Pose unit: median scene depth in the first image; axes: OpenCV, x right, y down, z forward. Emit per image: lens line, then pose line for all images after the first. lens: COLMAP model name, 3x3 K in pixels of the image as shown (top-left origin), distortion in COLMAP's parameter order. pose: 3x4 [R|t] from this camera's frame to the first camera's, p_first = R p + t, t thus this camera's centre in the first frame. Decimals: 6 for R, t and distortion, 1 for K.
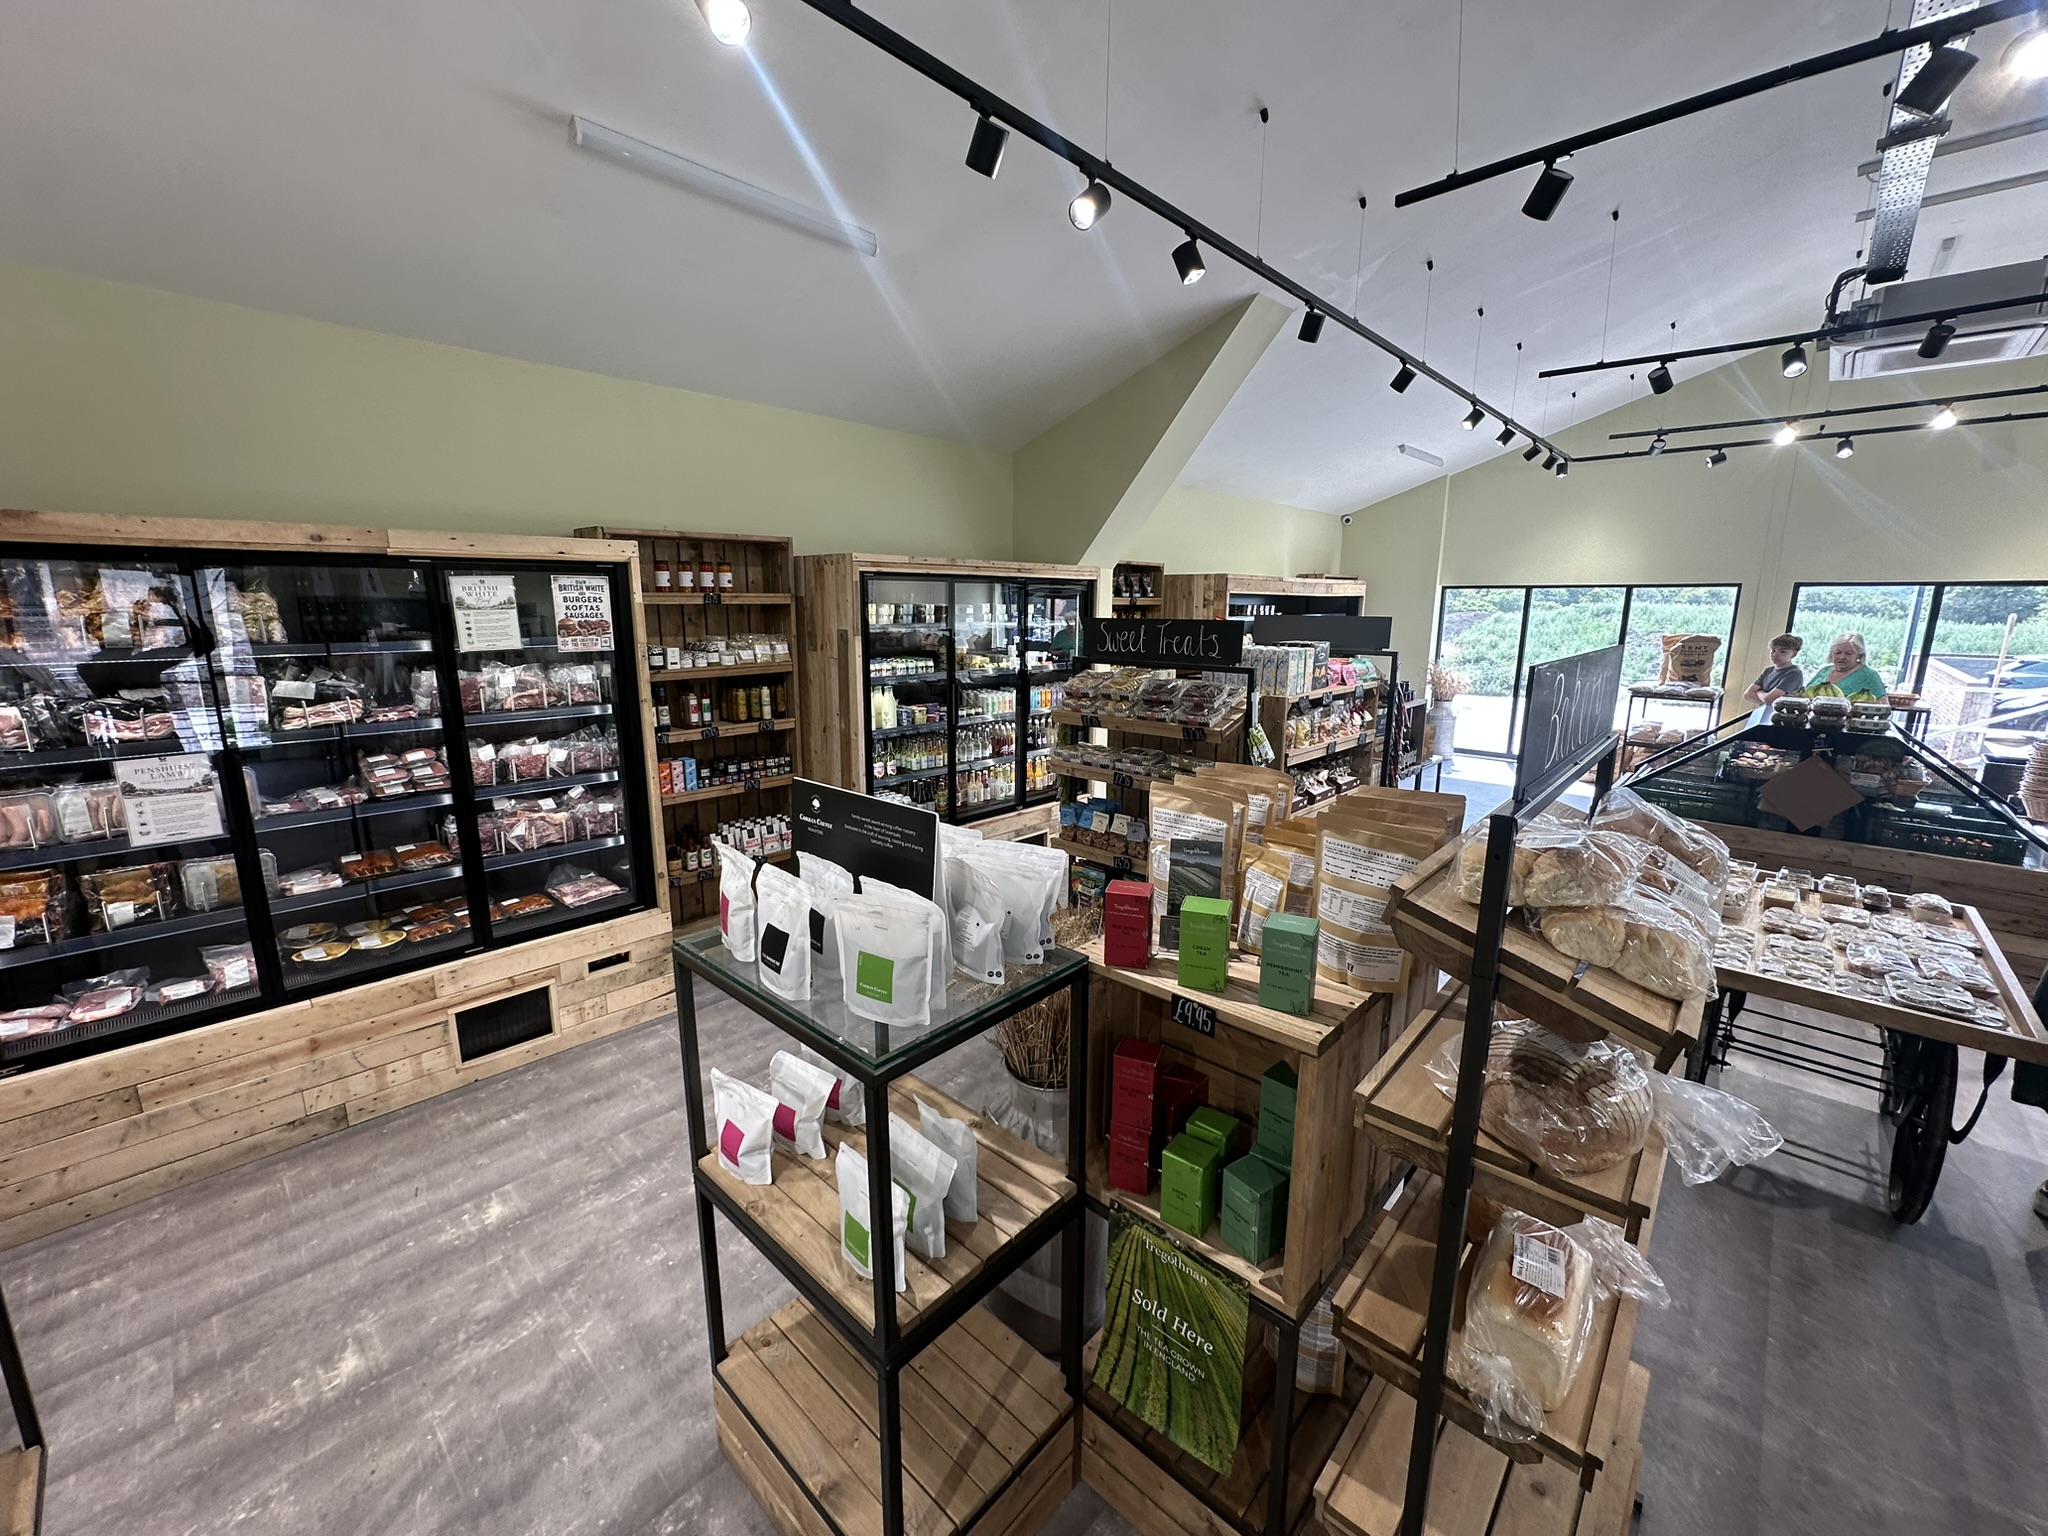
lens RADIAL K [[817.7, 0, 1021.7], [0, 817.7, 764.2], [0, 0, 1]] dist [-0.002250, 0.000412]
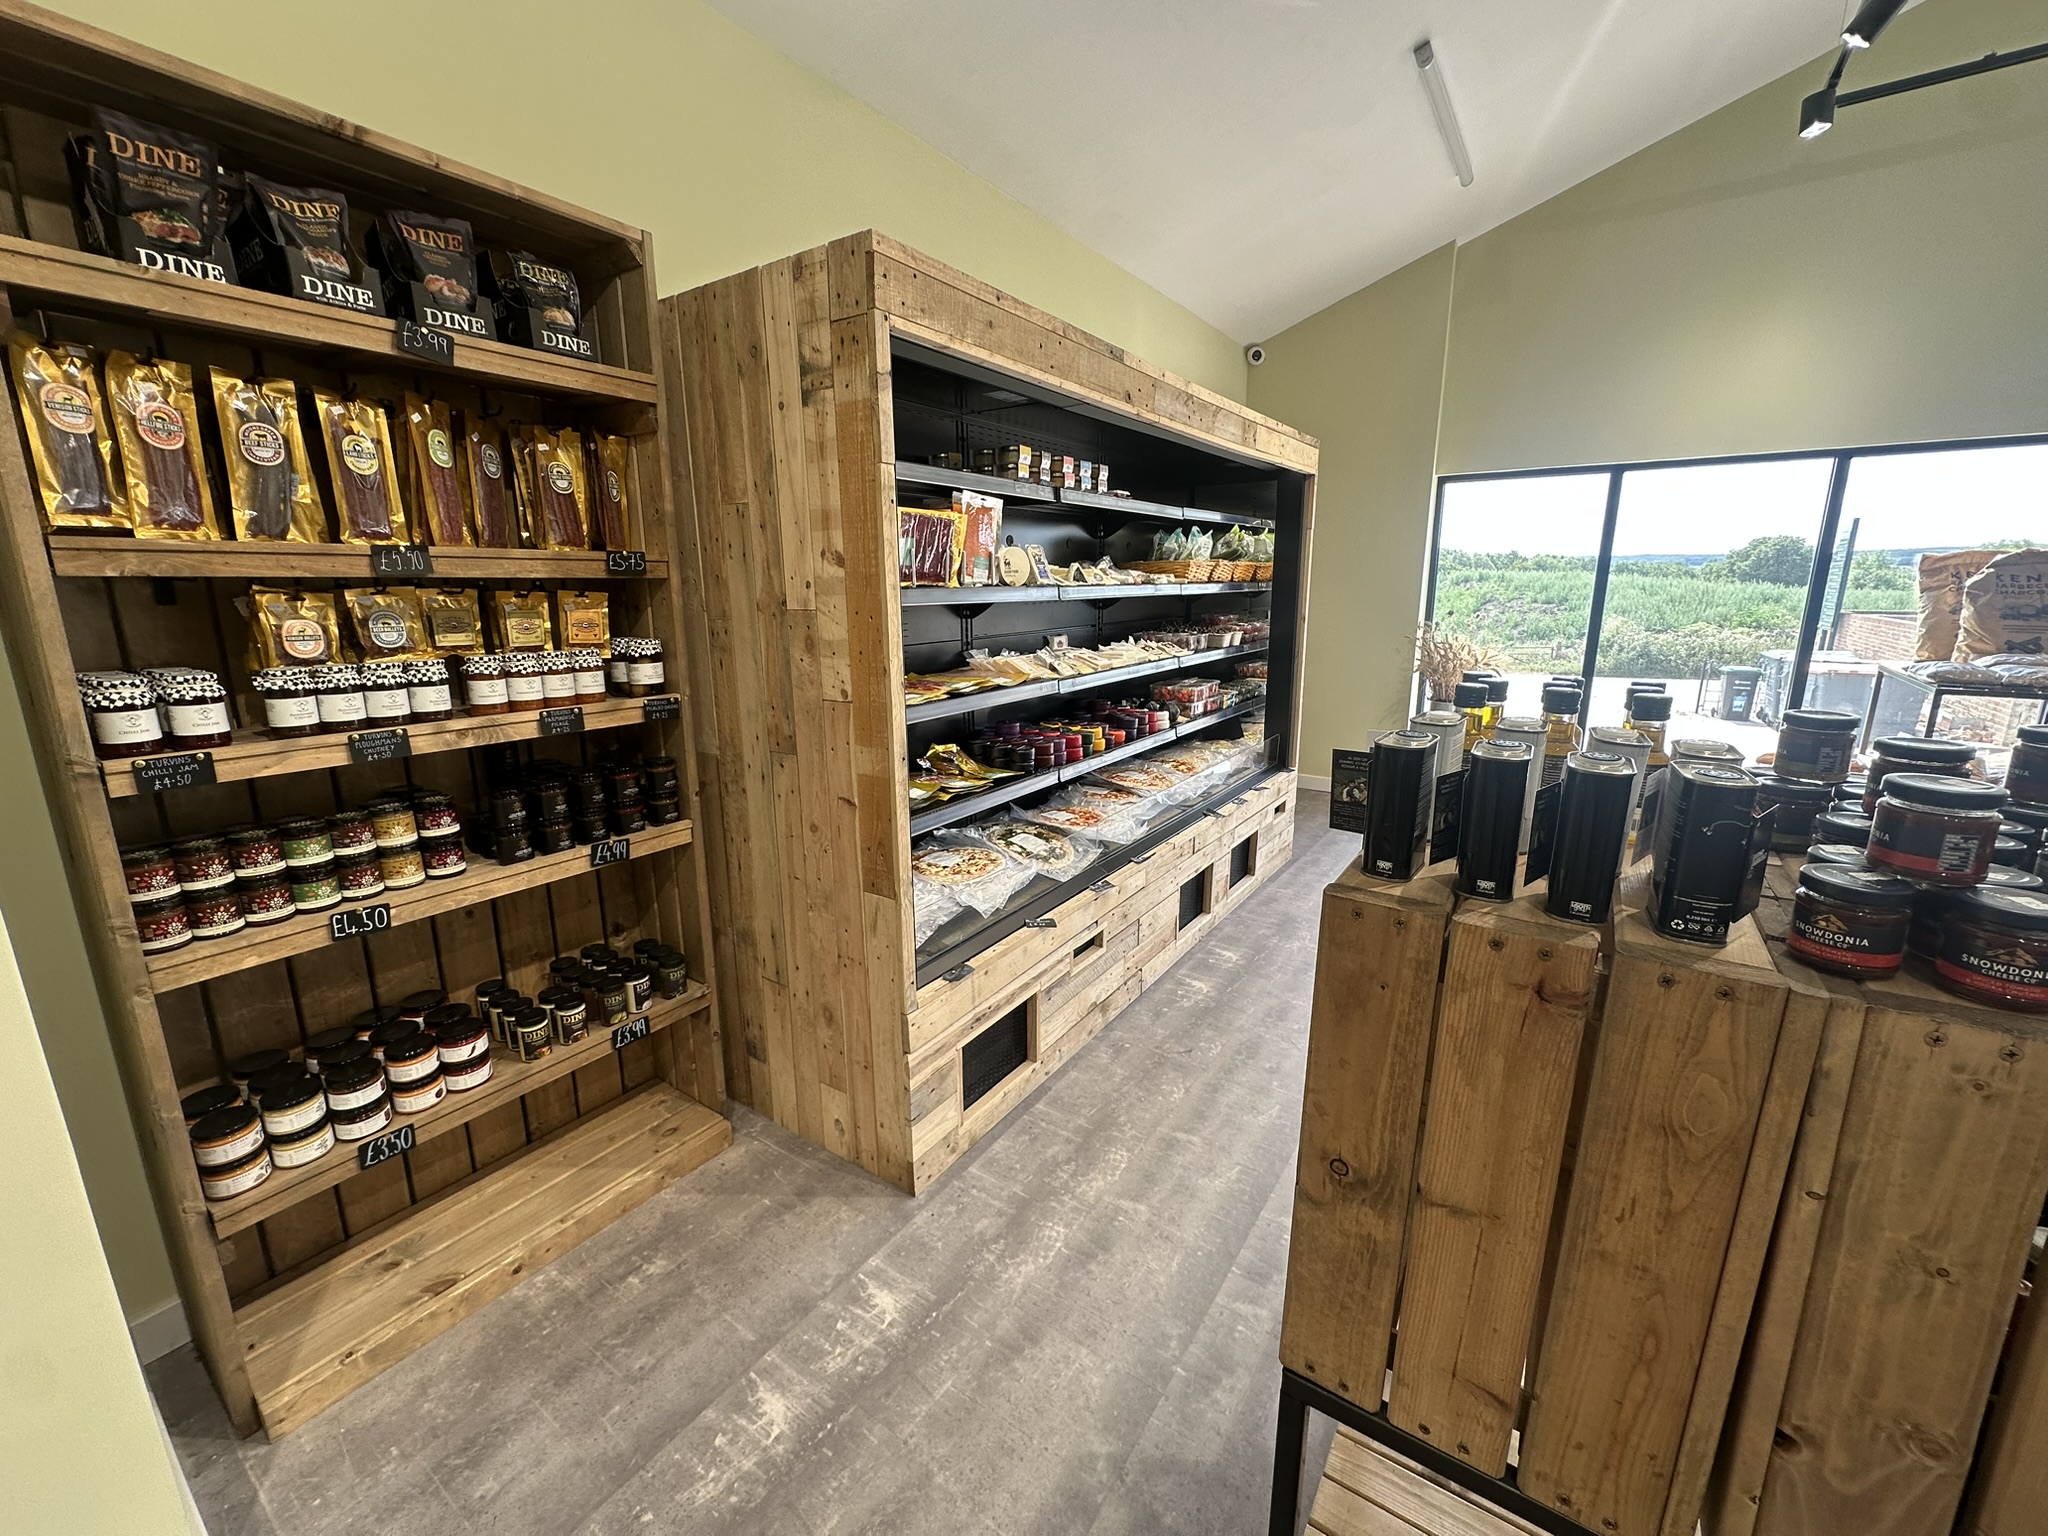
lens RADIAL K [[817.7, 0, 1021.7], [0, 817.7, 764.2], [0, 0, 1]] dist [-0.002250, 0.000412]
pose [[0.989177, -0.043081, 0.140258, 0.487445], [0.039652, 0.998844, 0.027157, -0.172635], [-0.141266, -0.021301, 0.989742, 1.465351]]
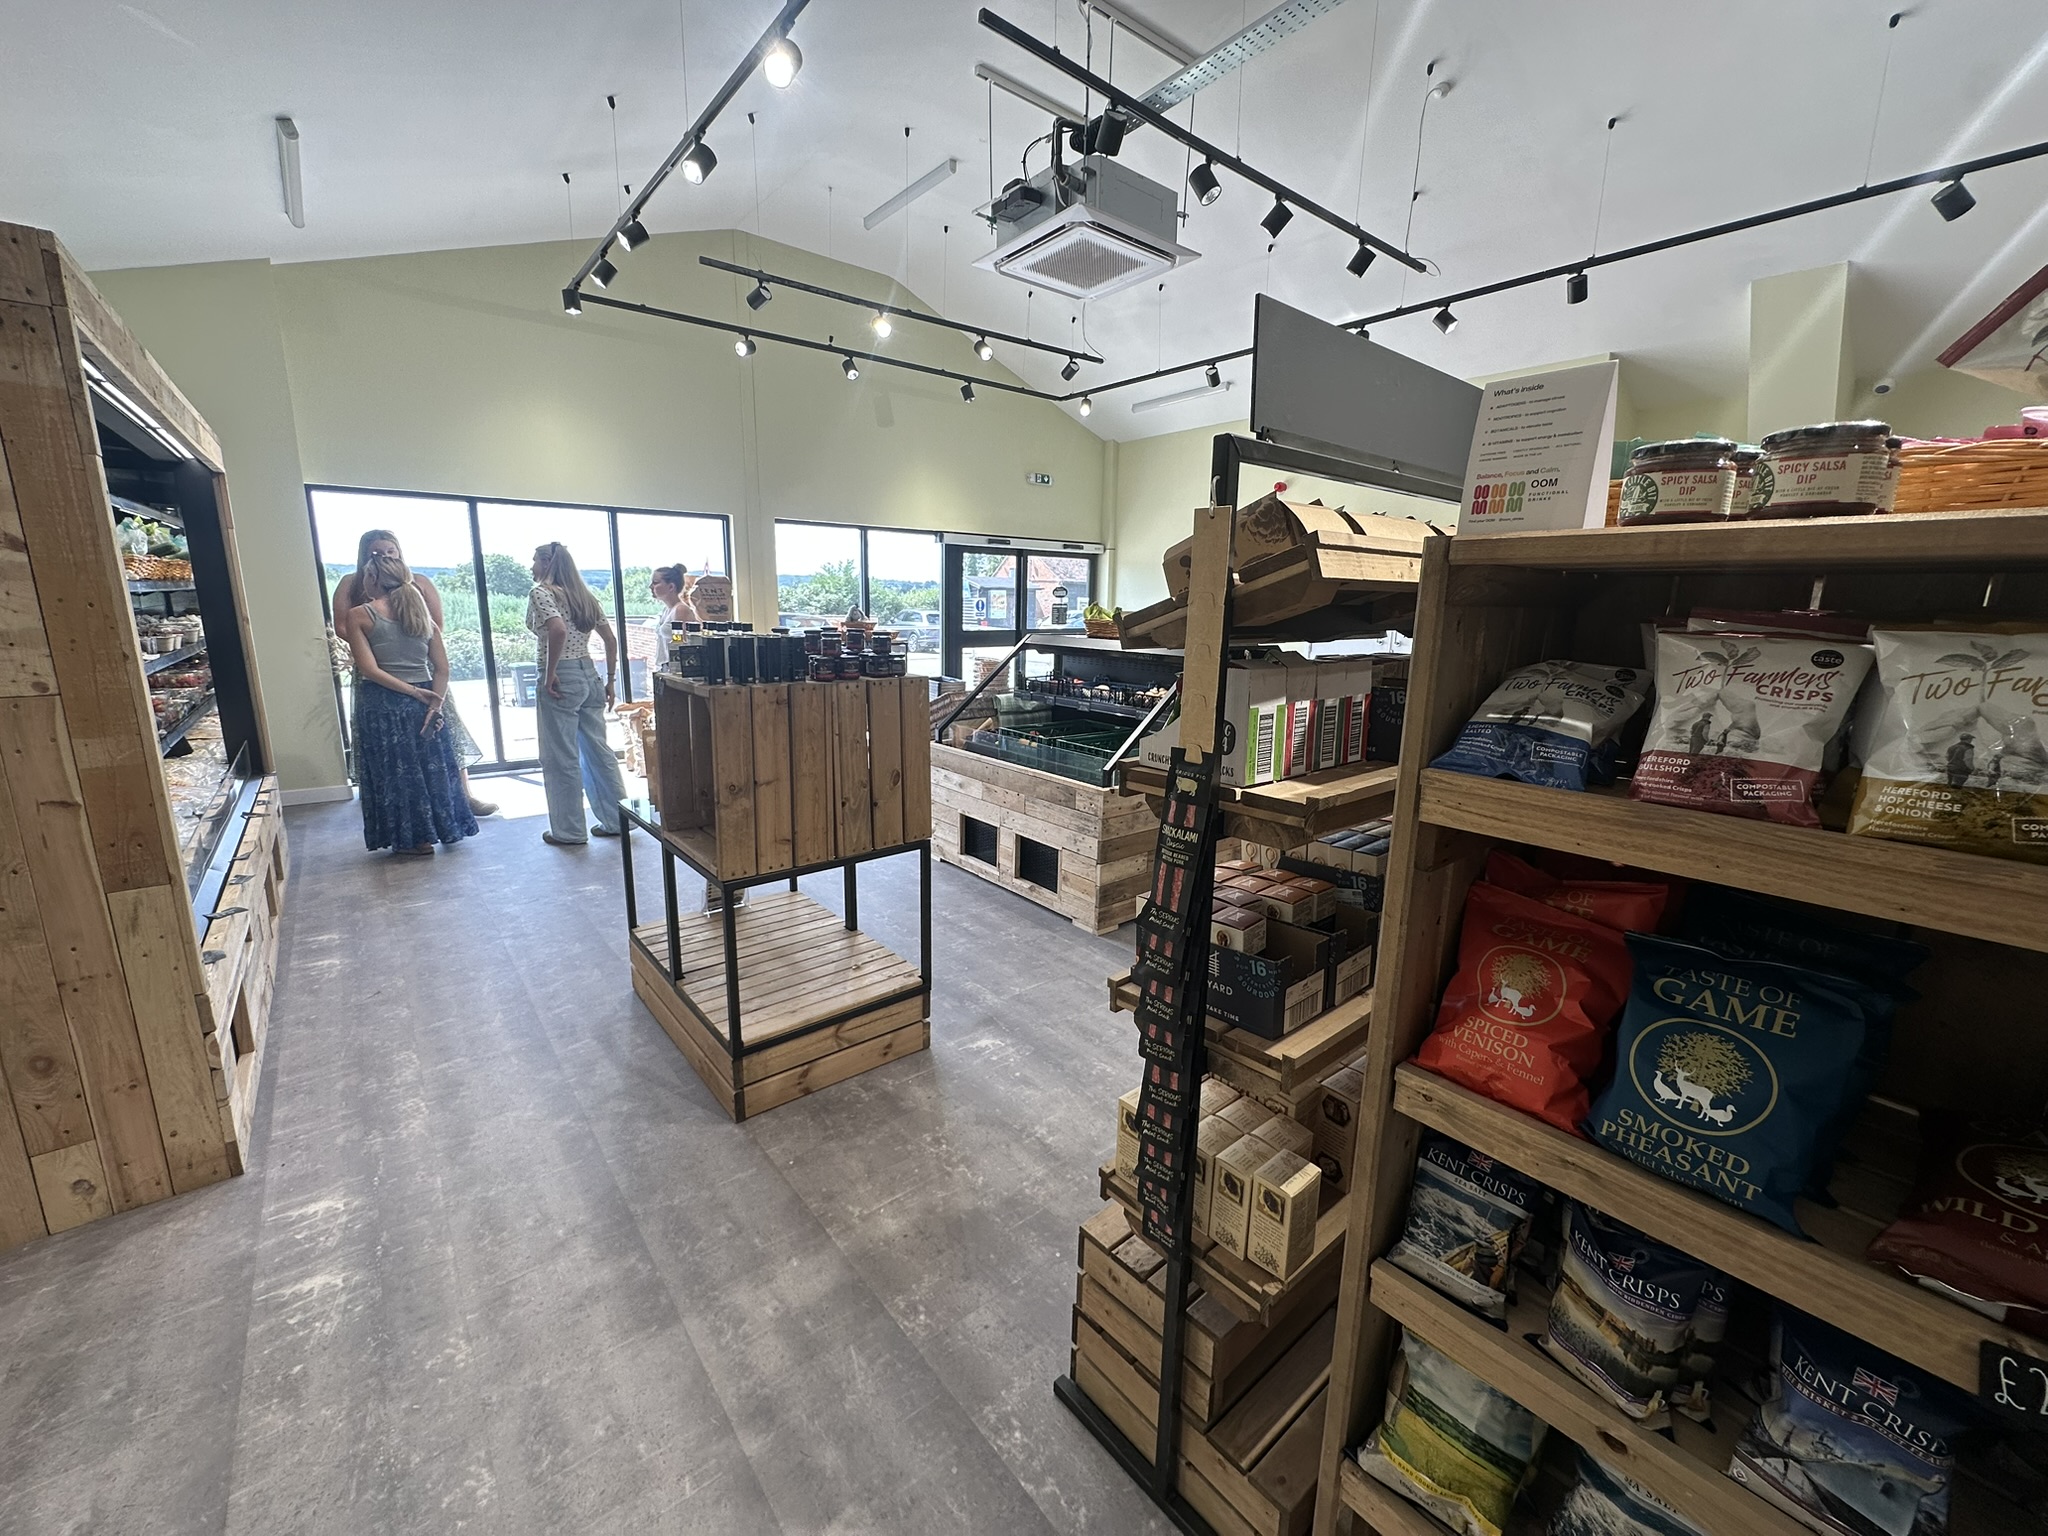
lens RADIAL K [[817.7, 0, 1021.7], [0, 817.7, 764.2], [0, 0, 1]] dist [-0.002250, 0.000412]
pose [[0.128040, -0.201231, 0.971139, 0.055473], [0.178470, 0.967889, 0.177028, -0.145520], [-0.975579, 0.150652, 0.159842, 1.358460]]
